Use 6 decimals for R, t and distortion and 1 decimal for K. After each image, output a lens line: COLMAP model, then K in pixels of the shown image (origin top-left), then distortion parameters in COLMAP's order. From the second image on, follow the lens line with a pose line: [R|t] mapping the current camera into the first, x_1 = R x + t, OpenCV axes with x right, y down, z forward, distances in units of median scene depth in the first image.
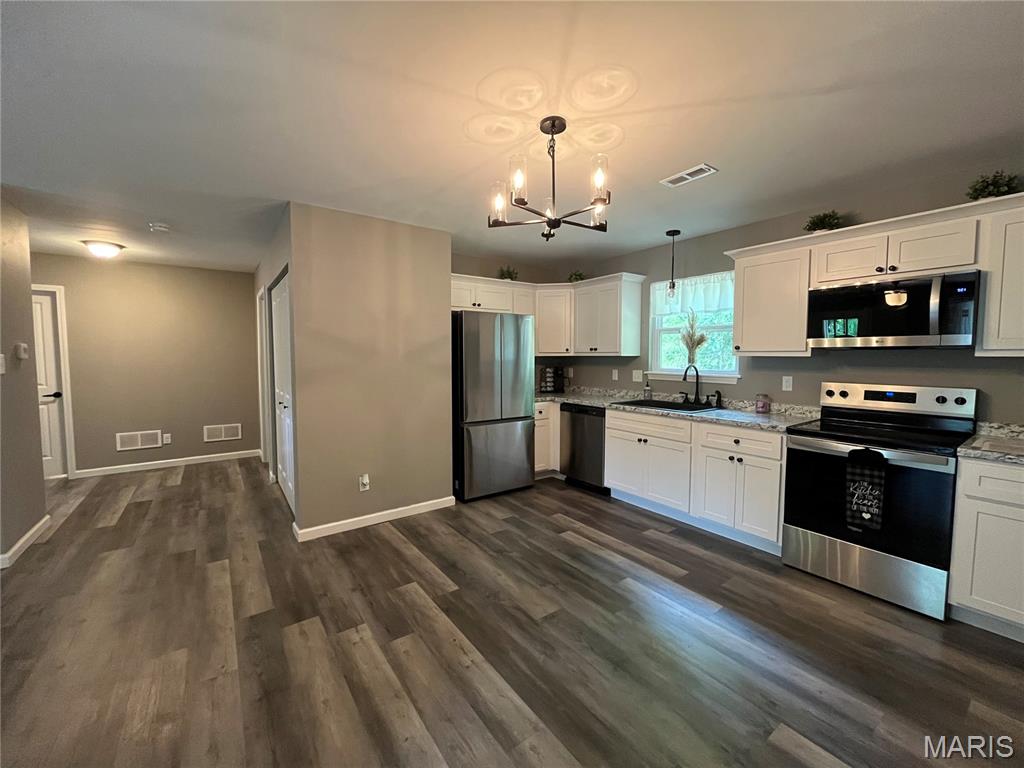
lens RADIAL K [[417.1, 0, 516.2], [0, 417.1, 380.3], [0, 0, 1]] dist [0.000069, -0.000158]
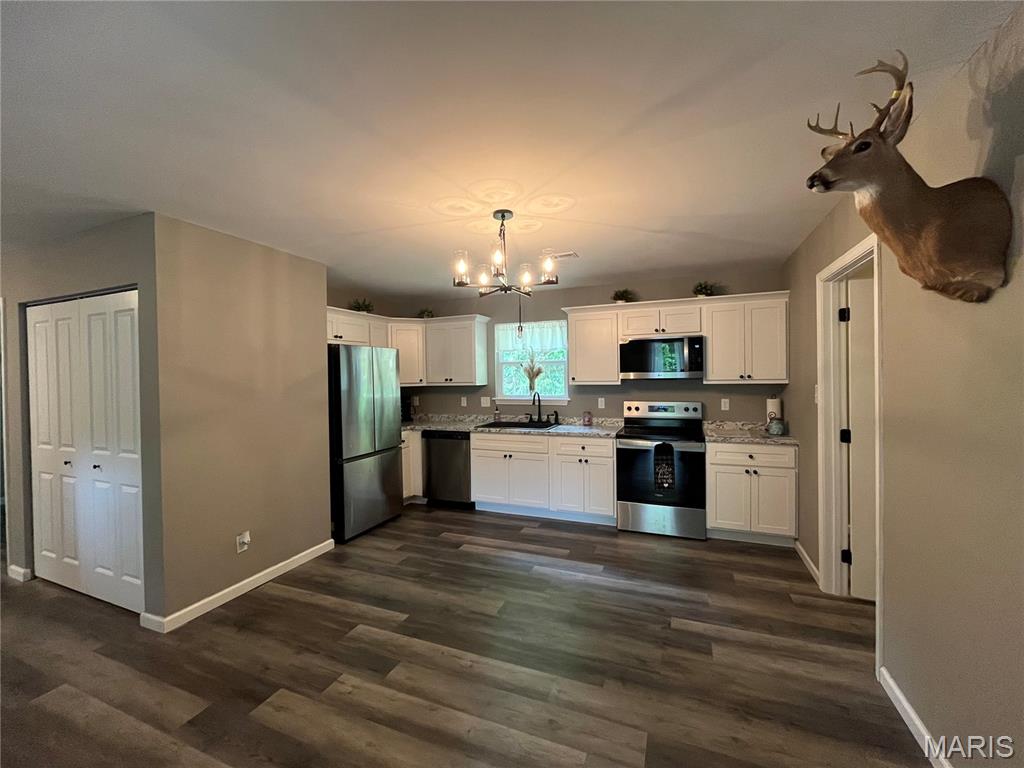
lens RADIAL K [[417.1, 0, 516.2], [0, 417.1, 380.3], [0, 0, 1]] dist [0.000069, -0.000158]
pose [[0.848117, -0.019900, 0.529435, -0.340379], [0.047881, 0.998084, -0.039187, -0.028196], [-0.527641, 0.058585, 0.847445, -0.050443]]
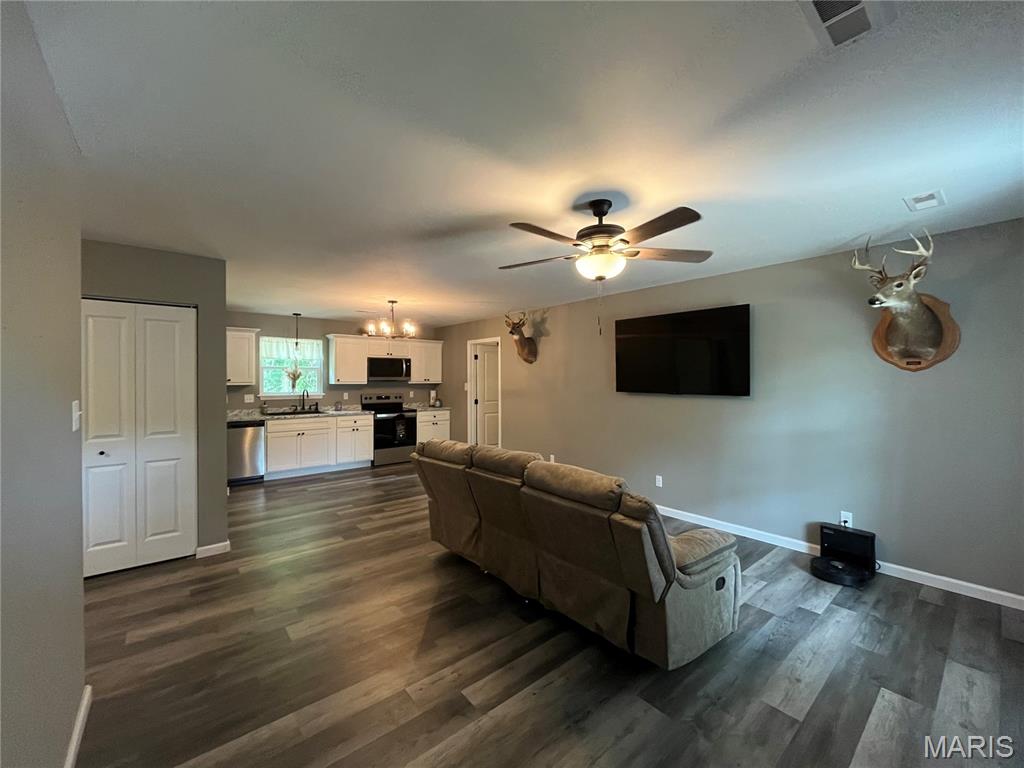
lens RADIAL K [[417.1, 0, 516.2], [0, 417.1, 380.3], [0, 0, 1]] dist [0.000069, -0.000158]
pose [[-0.071463, -0.006729, 0.997421, -1.617687], [0.059337, 0.998178, 0.010986, -0.046386], [-0.995677, 0.059969, -0.070934, 0.249159]]
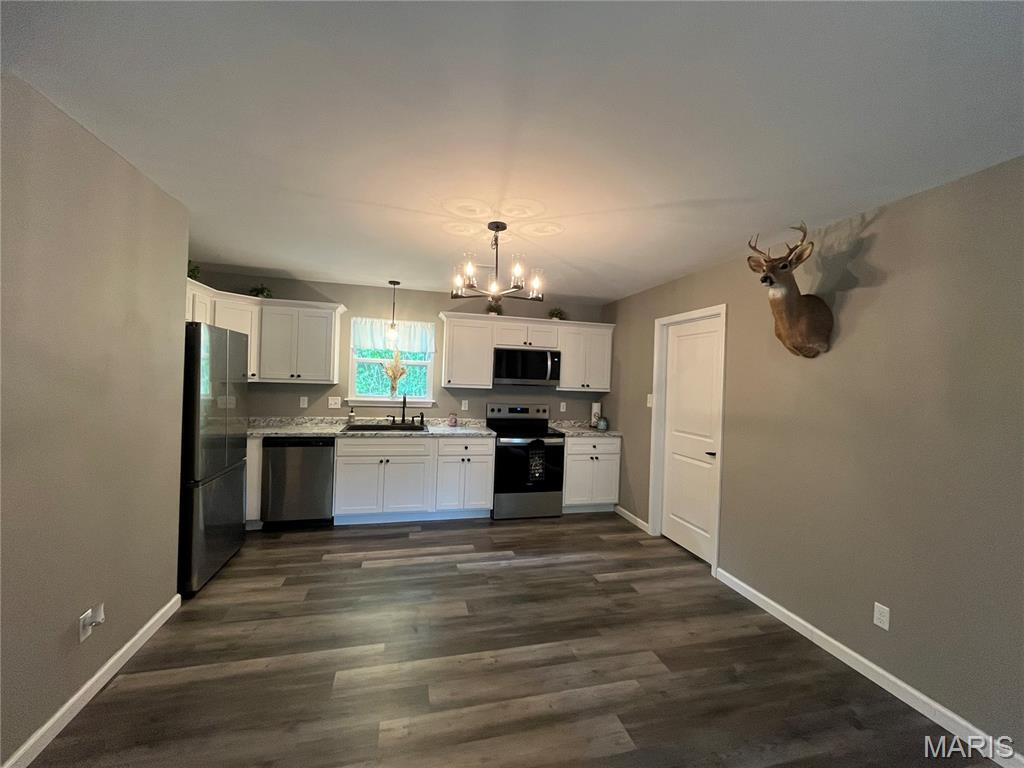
lens RADIAL K [[417.1, 0, 516.2], [0, 417.1, 380.3], [0, 0, 1]] dist [0.000069, -0.000158]
pose [[0.362811, 0.008512, 0.931824, -0.682543], [0.020159, 0.999653, -0.016981, -0.052489], [-0.931645, 0.024946, 0.362514, 0.278441]]
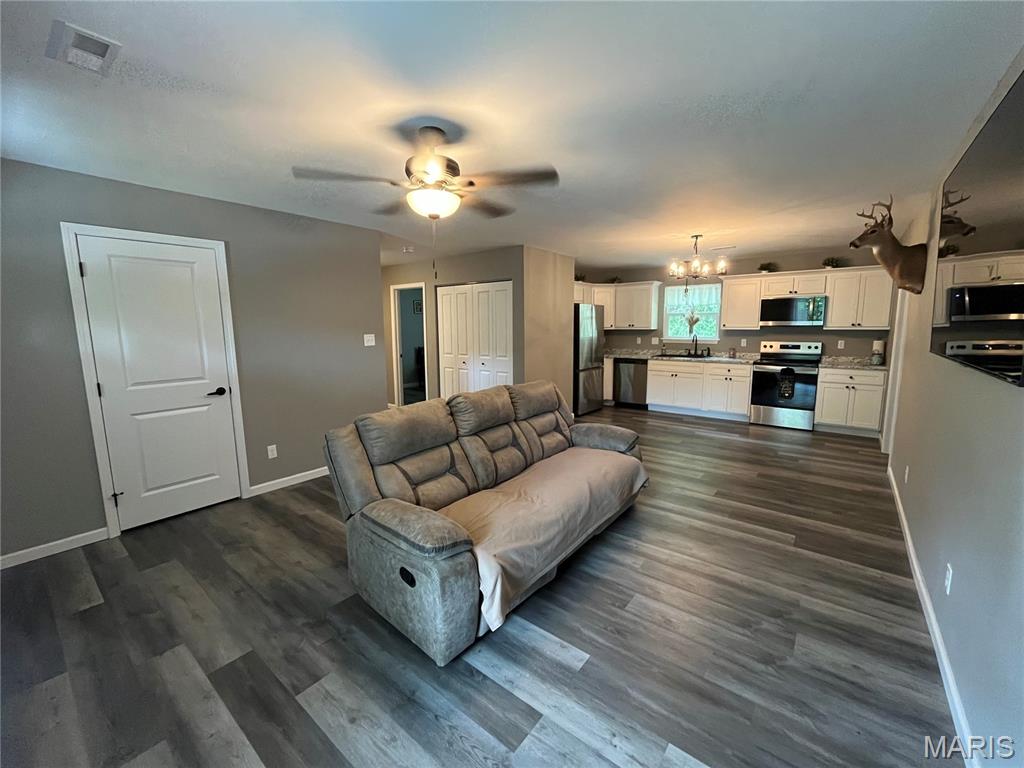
lens RADIAL K [[417.1, 0, 516.2], [0, 417.1, 380.3], [0, 0, 1]] dist [0.000069, -0.000158]
pose [[0.963061, -0.043487, 0.265748, -0.963372], [0.024179, 0.996852, 0.075503, 0.010048], [-0.268195, -0.066289, 0.961081, -0.667383]]
